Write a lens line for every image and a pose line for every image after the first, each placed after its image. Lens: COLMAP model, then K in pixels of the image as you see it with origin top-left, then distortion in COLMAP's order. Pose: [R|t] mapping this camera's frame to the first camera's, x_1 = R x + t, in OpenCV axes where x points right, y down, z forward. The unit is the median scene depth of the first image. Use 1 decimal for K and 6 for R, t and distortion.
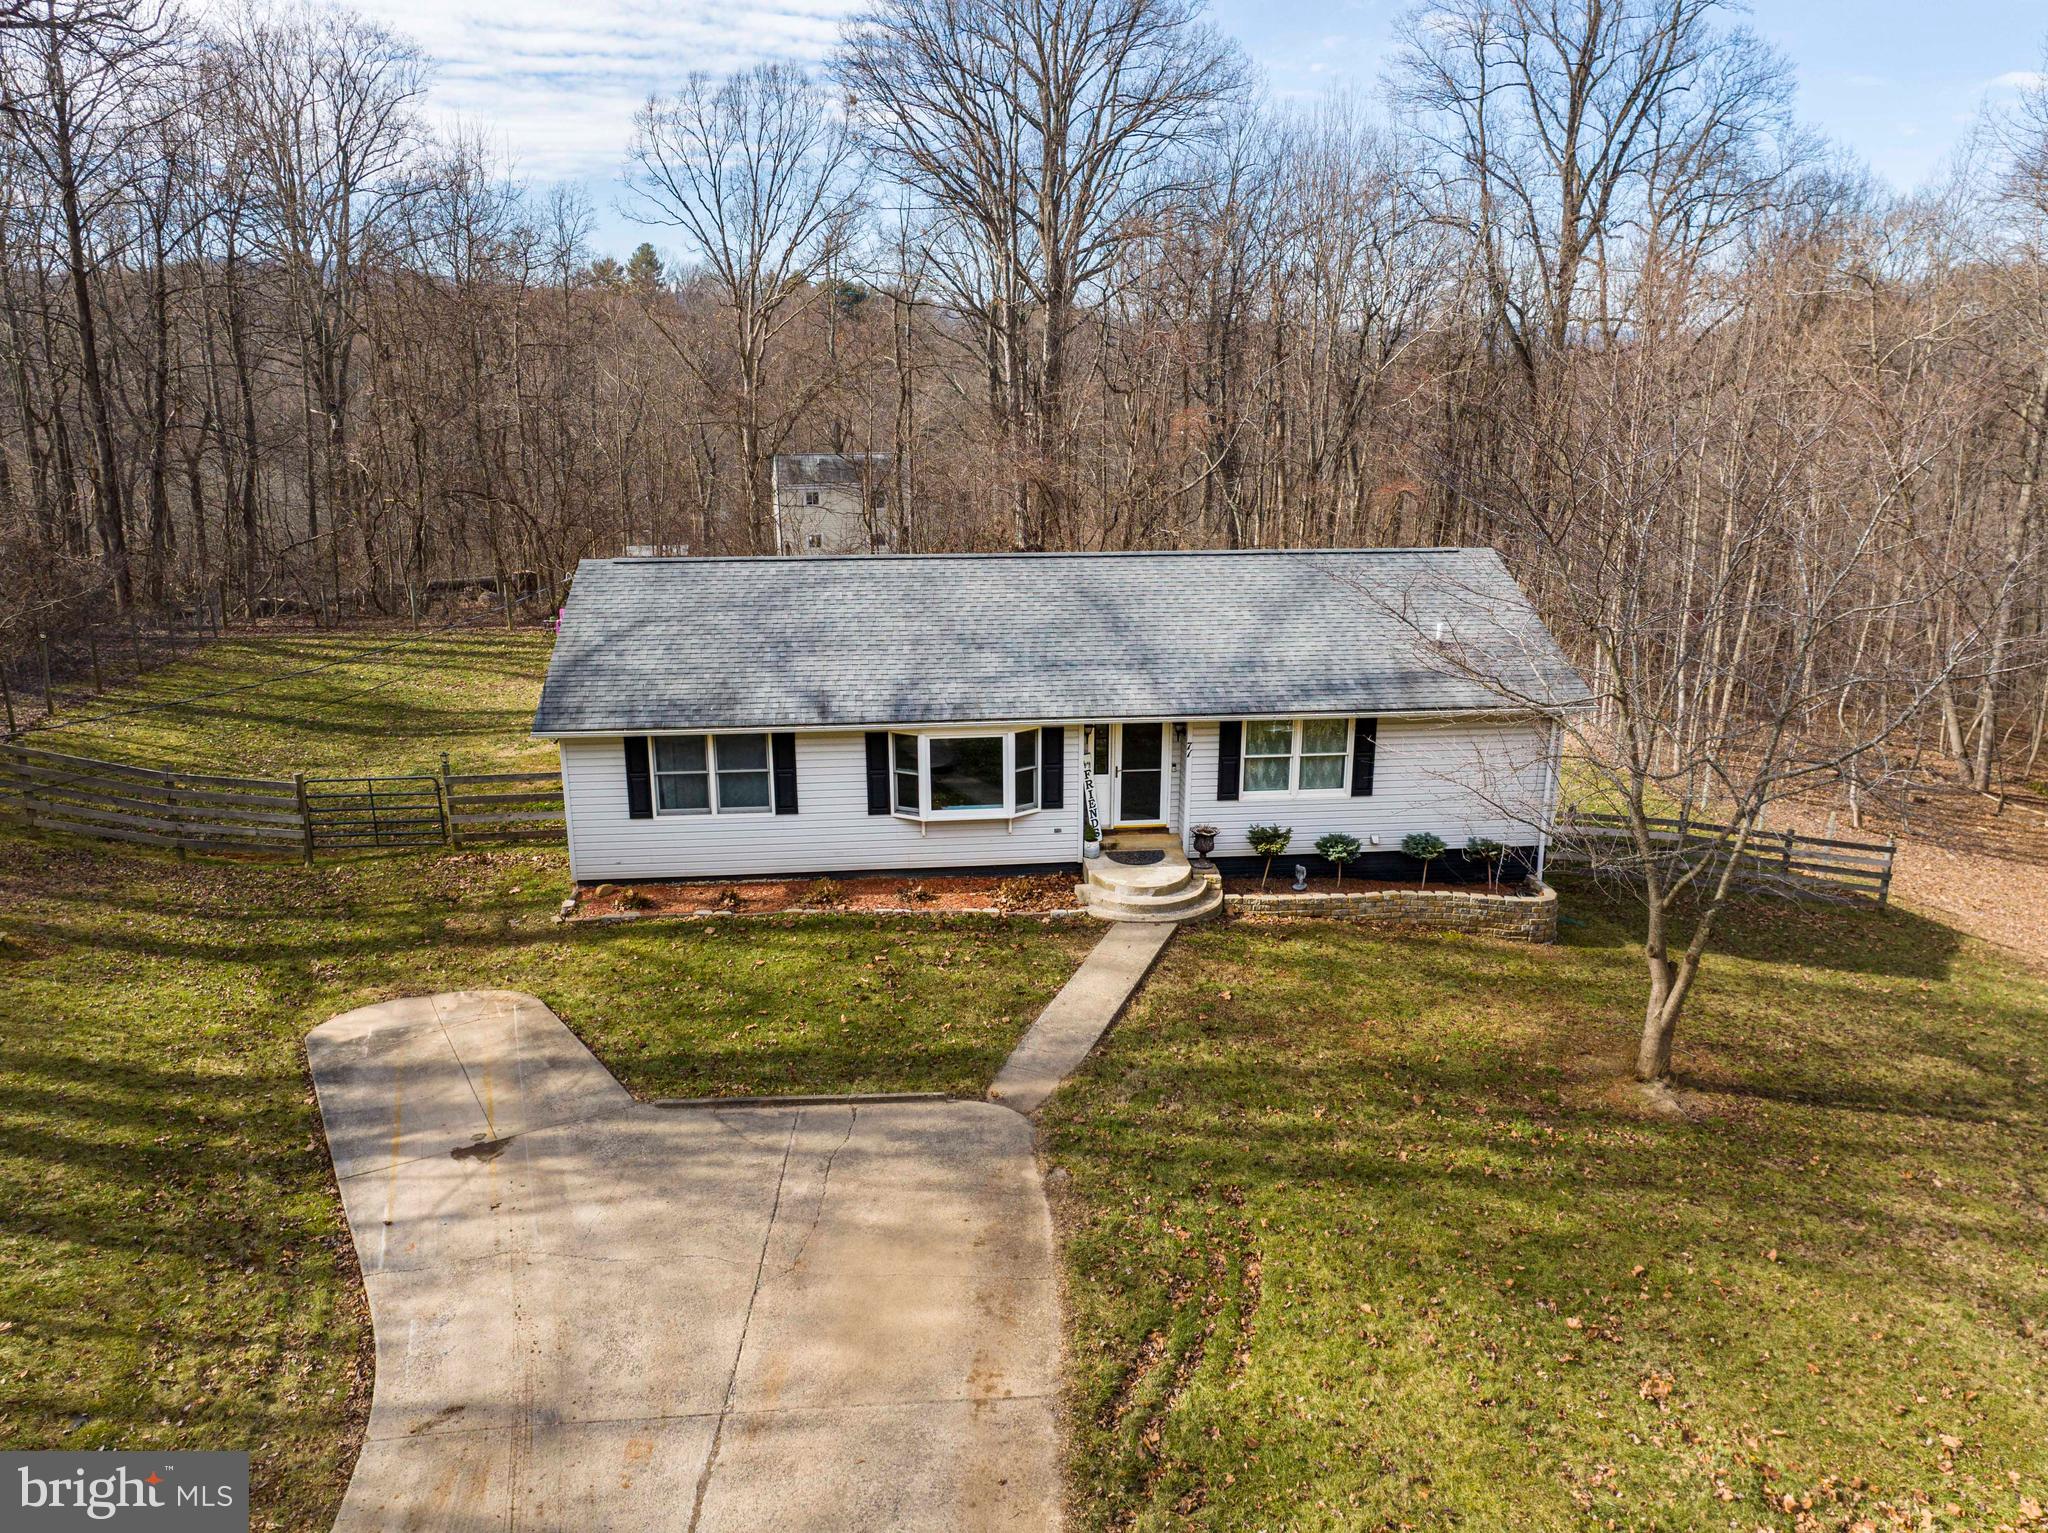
lens RADIAL K [[1436.9, 0, 1031.8], [0, 1436.9, 731.8], [0, 0, 1]] dist [-0.053190, 0.025843]
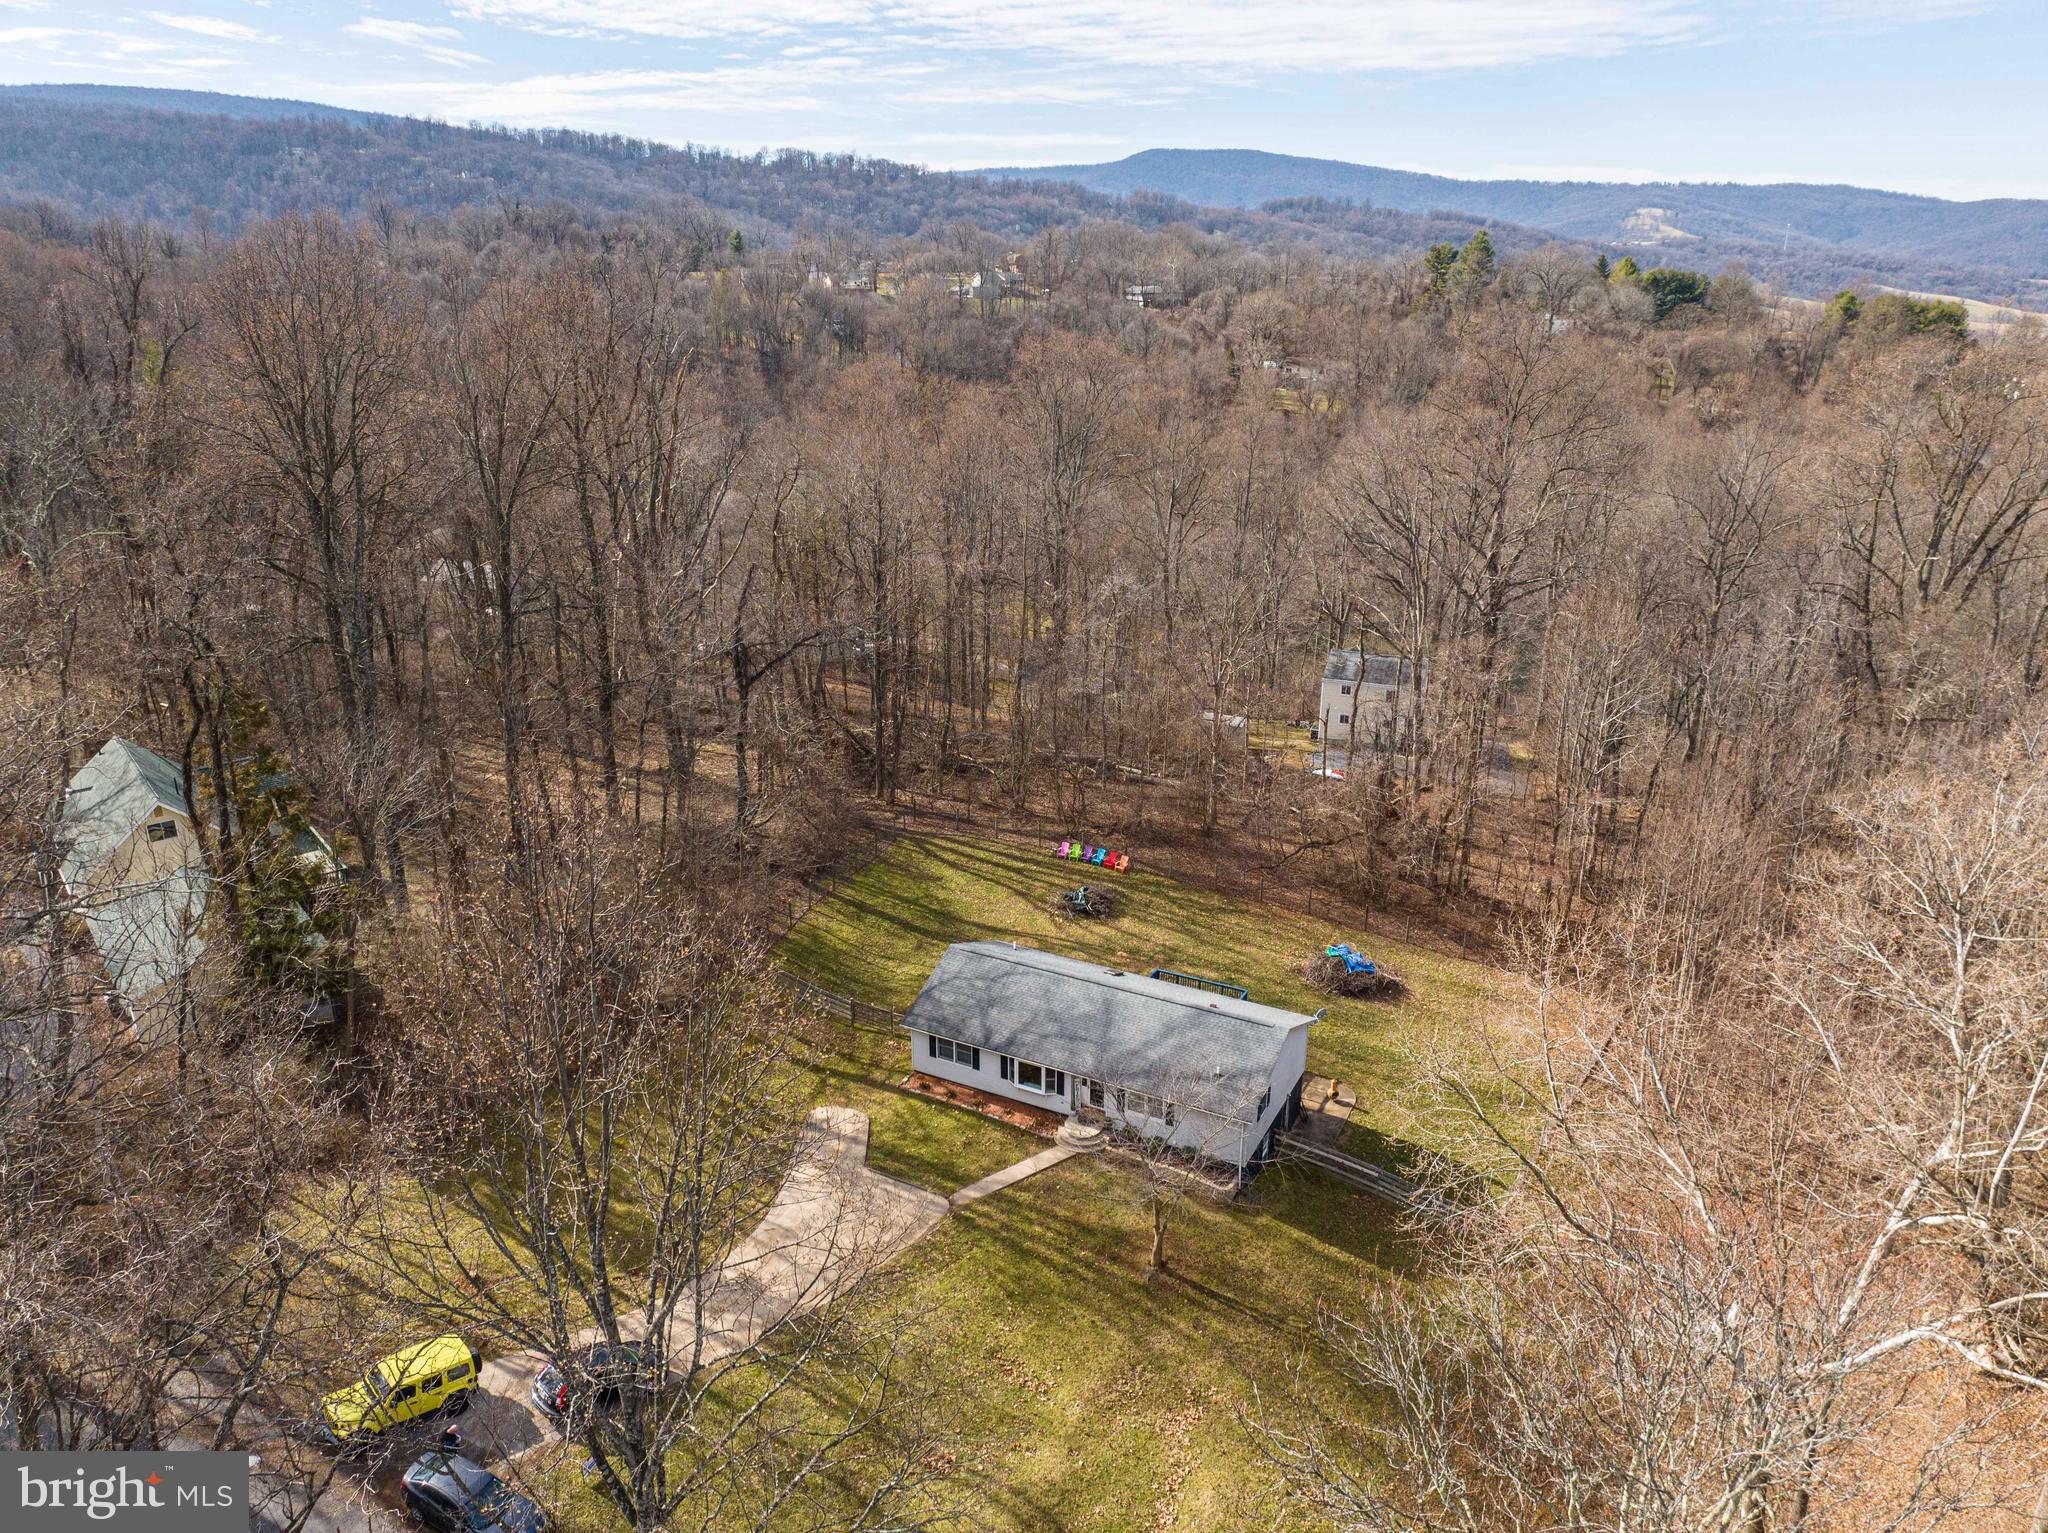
lens RADIAL K [[1436.9, 0, 1038.9], [0, 1436.9, 765.8], [0, 0, 1]] dist [-0.053190, 0.025843]
pose [[0.835217, 0.196195, -0.513731, 1.435721], [-0.146064, 0.979783, 0.136712, -1.056823], [0.530167, -0.039147, 0.846989, -1.491670]]
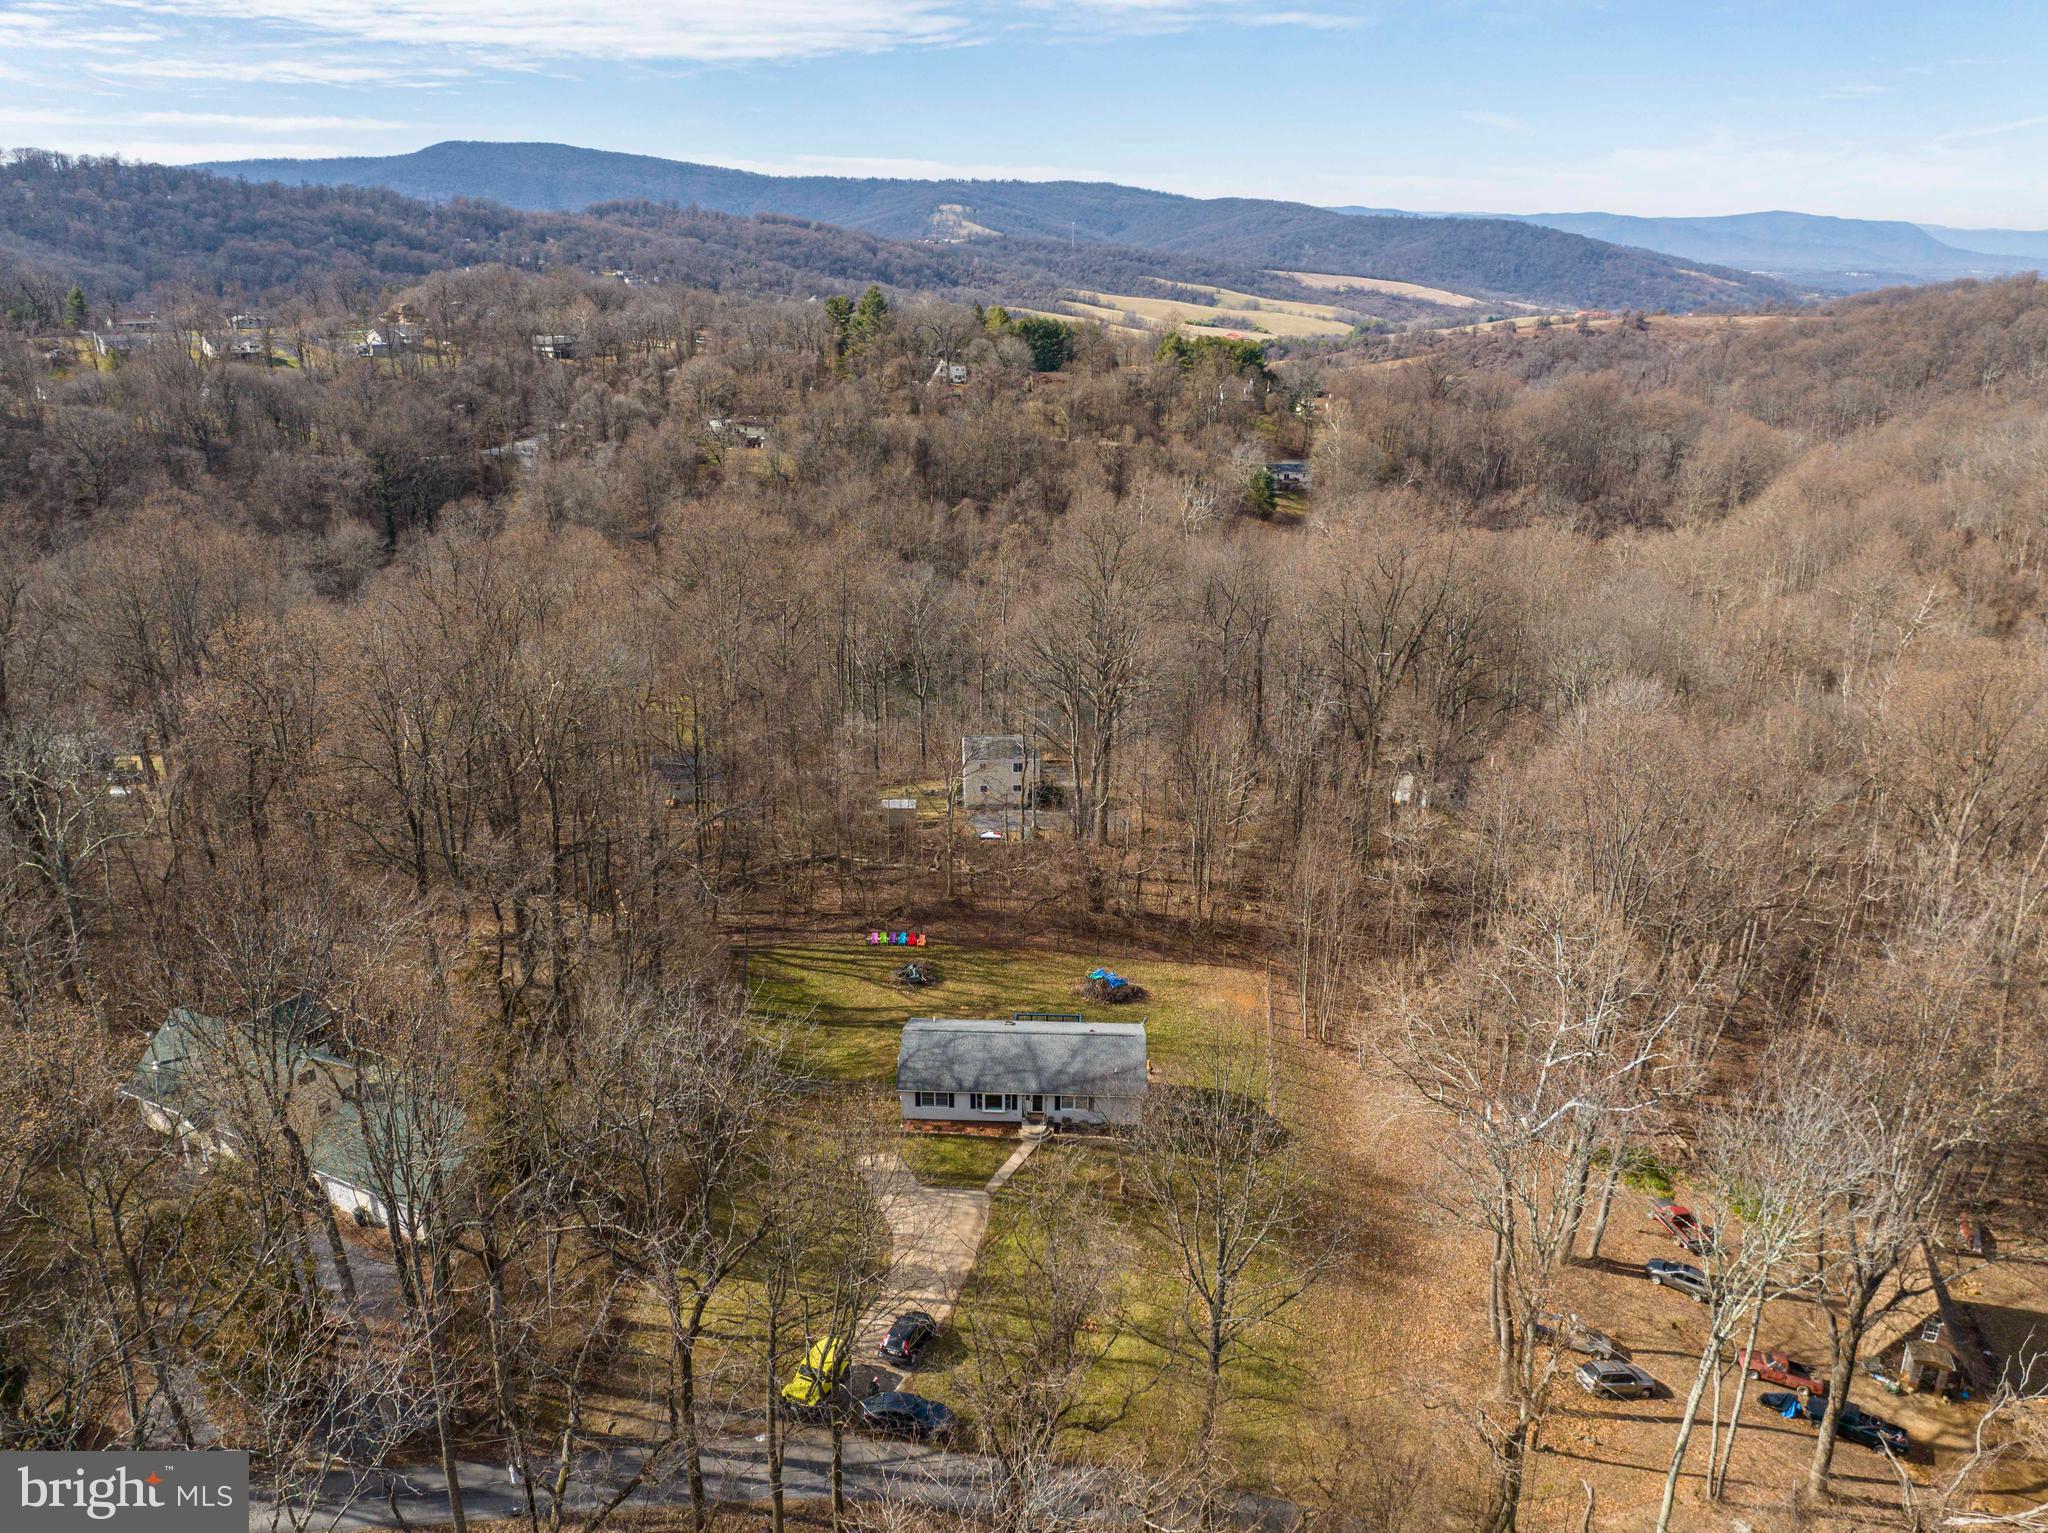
lens RADIAL K [[1436.9, 0, 1025.9], [0, 1436.9, 760.1], [0, 0, 1]] dist [-0.053190, 0.025843]
pose [[0.989388, 0.059468, -0.132572, 0.617967], [-0.046431, 0.993969, 0.099349, -1.573012], [0.137681, -0.092139, 0.986182, -3.454793]]
